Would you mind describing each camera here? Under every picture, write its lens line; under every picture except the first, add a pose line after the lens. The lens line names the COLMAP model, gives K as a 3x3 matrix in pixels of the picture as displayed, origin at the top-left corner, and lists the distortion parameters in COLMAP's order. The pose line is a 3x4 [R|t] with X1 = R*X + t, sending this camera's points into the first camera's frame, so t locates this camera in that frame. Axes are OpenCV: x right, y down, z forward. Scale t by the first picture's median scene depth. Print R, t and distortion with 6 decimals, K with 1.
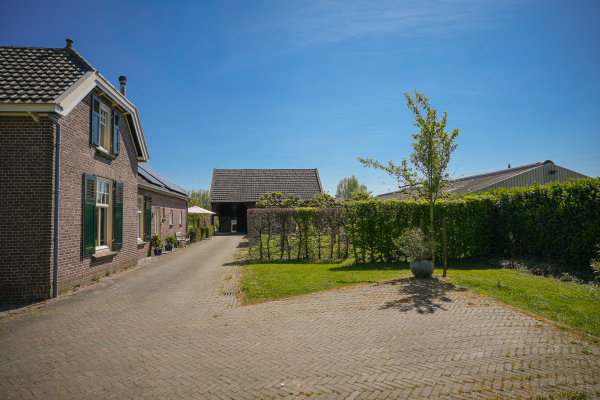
lens RADIAL K [[344.6, 0, 302.8], [0, 344.6, 196.6], [0, 0, 1]] dist [0.022083, 0.000488]
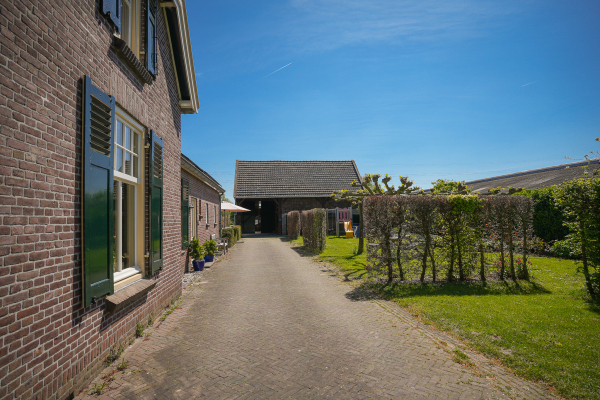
lens RADIAL K [[324.0, 0, 298.1], [0, 324.0, 199.5], [0, 0, 1]] dist [-0.000785, 0.000587]
pose [[0.999891, -0.002656, 0.014551, -0.275309], [0.002628, 0.999995, 0.001985, 0.039762], [-0.014556, -0.001946, 0.999892, 0.441904]]
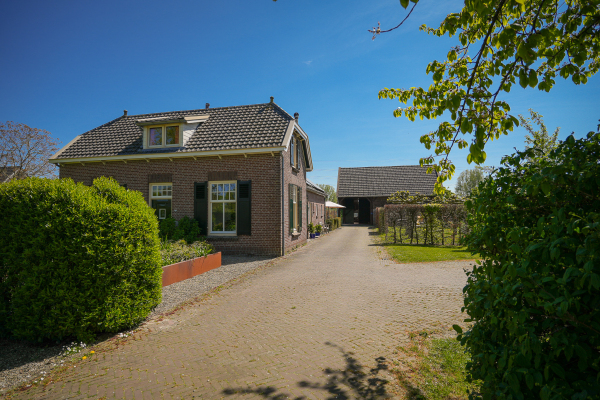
lens RADIAL K [[358.6, 0, 294.9], [0, 358.6, 195.4], [0, 0, 1]] dist [-0.001698, 0.000044]
pose [[0.947332, -0.002476, -0.320245, -0.042663], [0.008478, 0.999814, 0.017349, -0.026243], [0.320142, -0.019150, 0.947176, -0.394704]]
